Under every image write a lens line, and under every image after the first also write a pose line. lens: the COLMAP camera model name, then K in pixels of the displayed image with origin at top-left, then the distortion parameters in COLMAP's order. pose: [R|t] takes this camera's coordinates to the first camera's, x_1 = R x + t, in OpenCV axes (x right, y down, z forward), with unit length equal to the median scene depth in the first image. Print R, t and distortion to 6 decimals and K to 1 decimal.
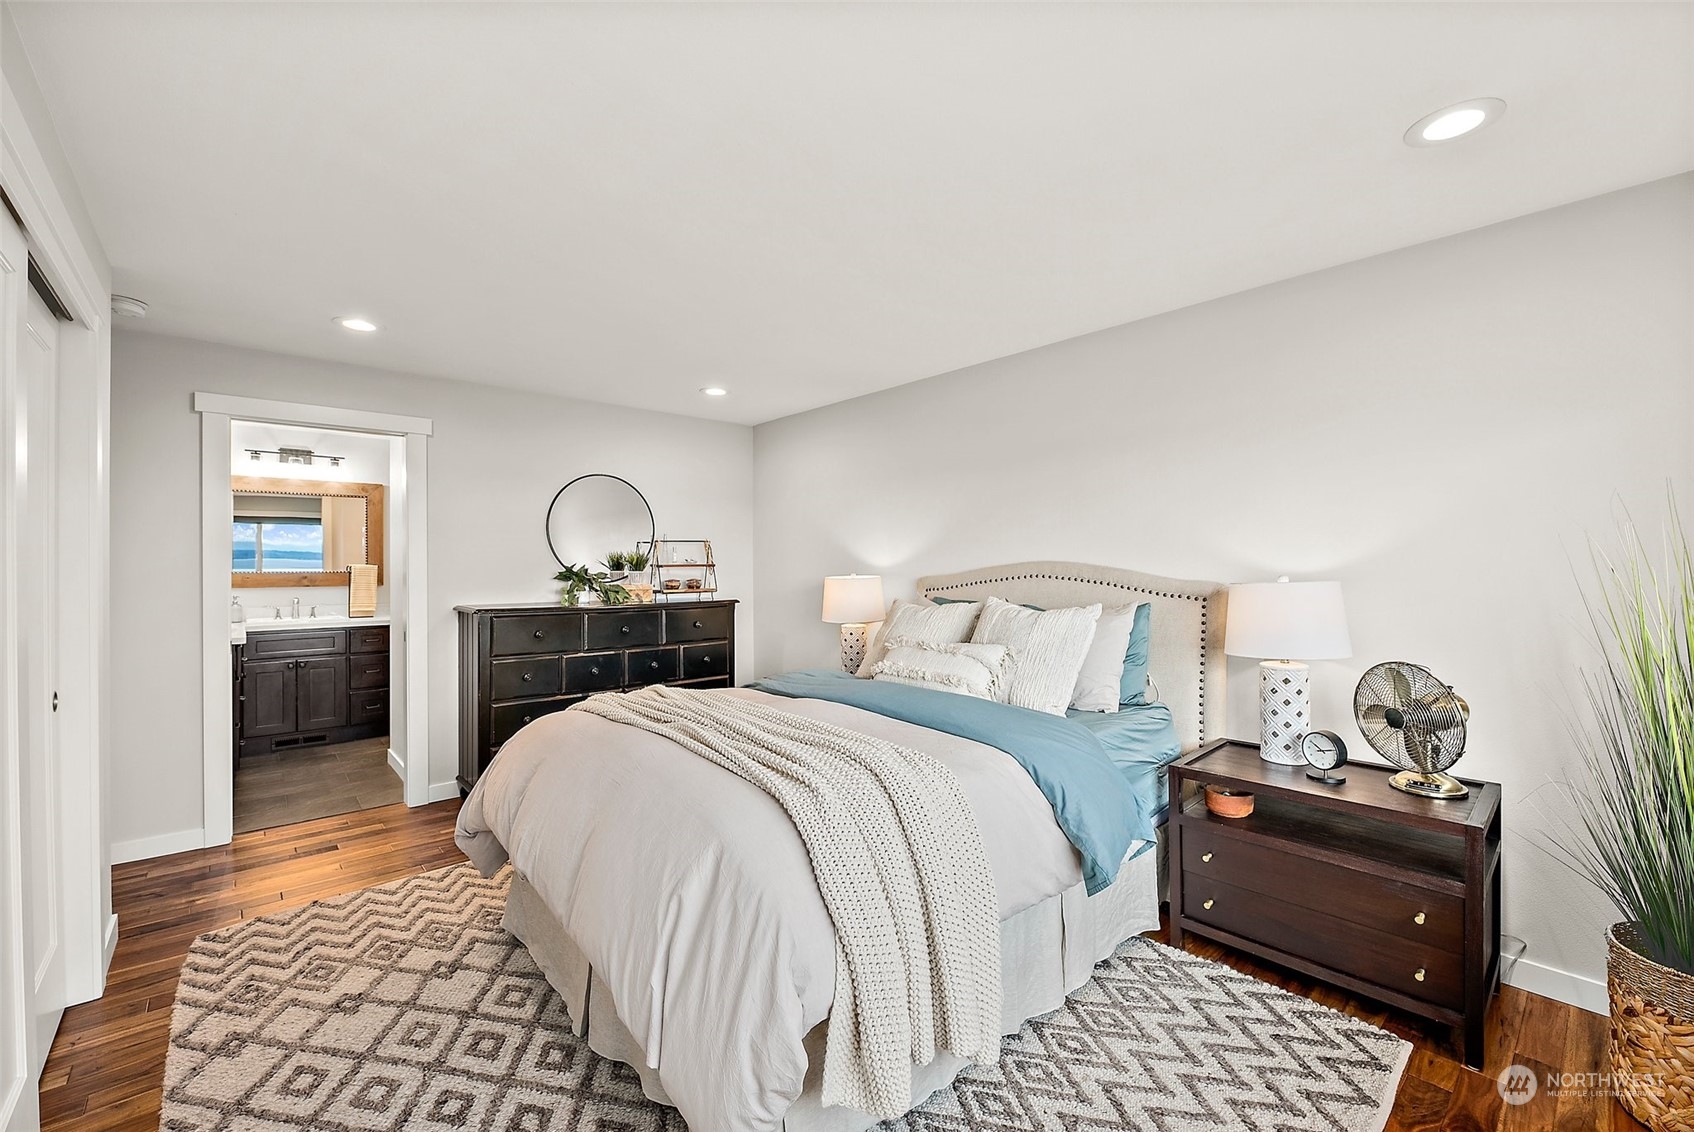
lens RADIAL K [[691.2, 0, 839.2], [0, 691.2, 573.9], [0, 0, 1]] dist [-0.003261, -0.003532]
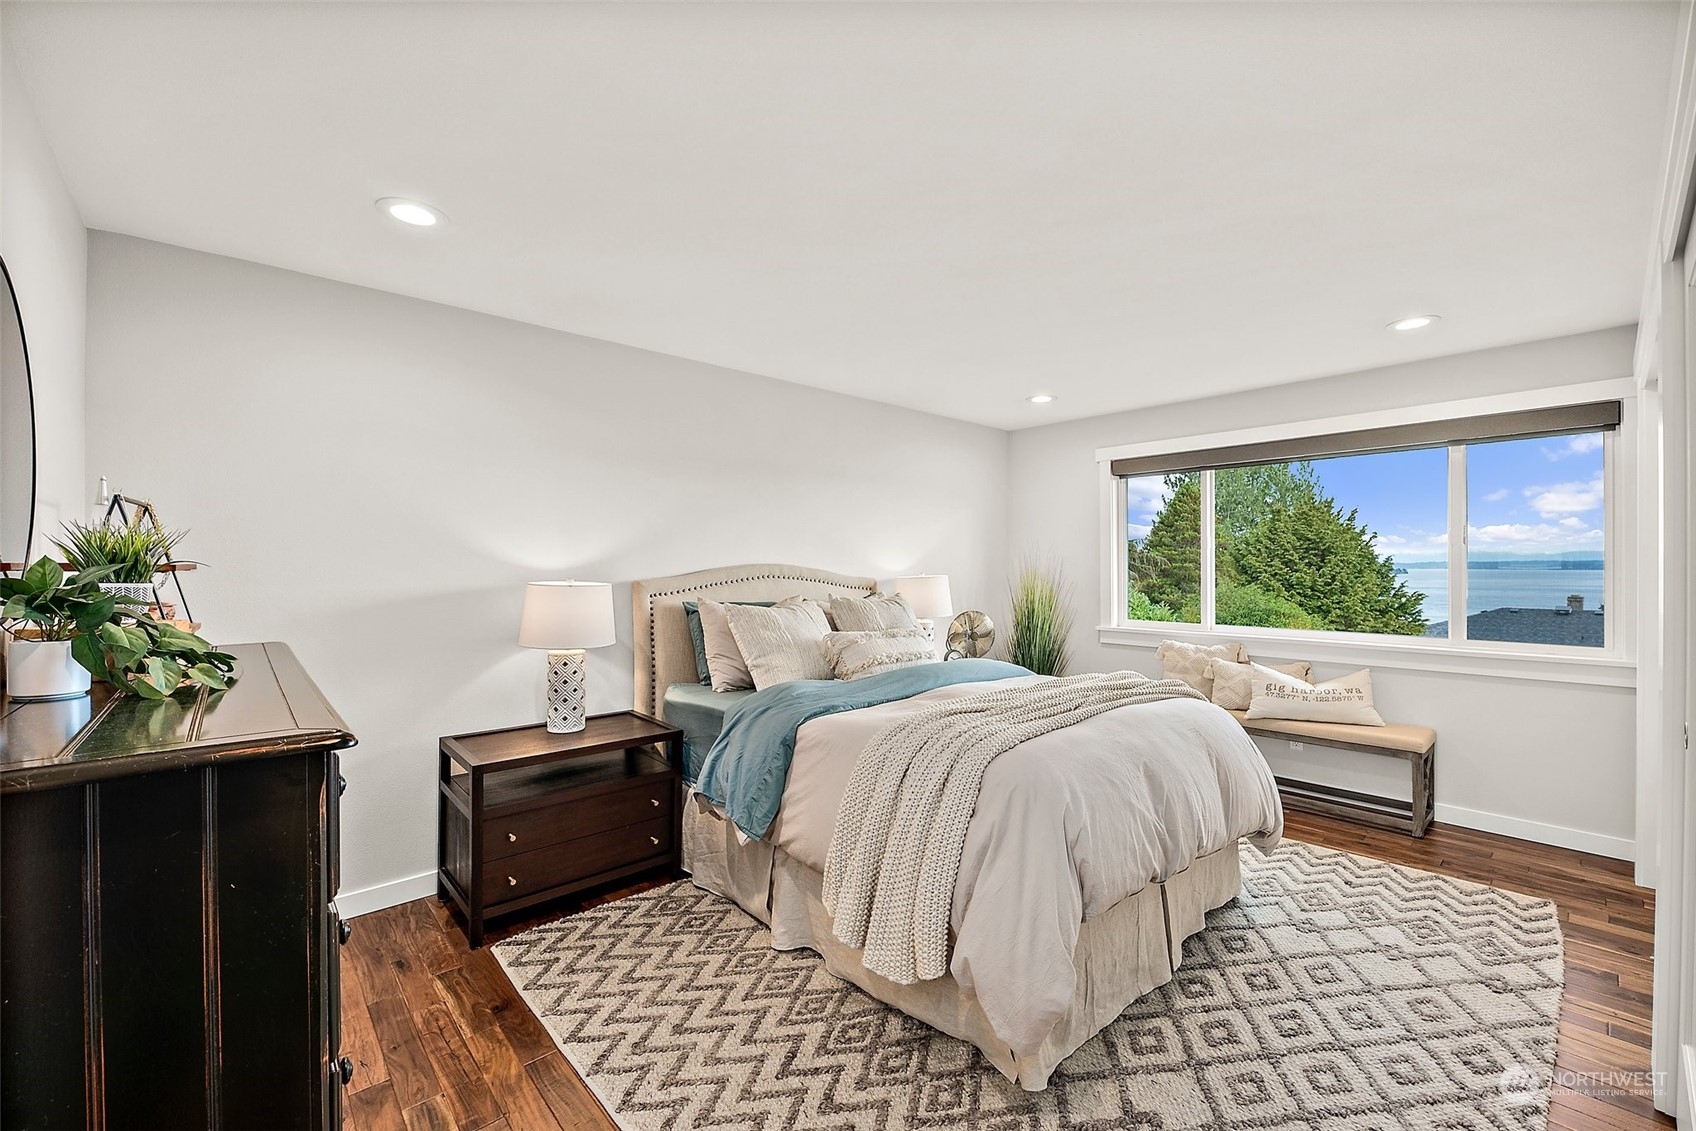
lens RADIAL K [[692.1, 0, 831.0], [0, 692.1, 568.8], [0, 0, 1]] dist [-0.003261, -0.003532]
pose [[-0.007273, -0.011207, 0.999911, -1.441000], [0.004866, 0.999925, 0.011243, -0.035569], [-0.999962, 0.004948, -0.007218, 1.483583]]
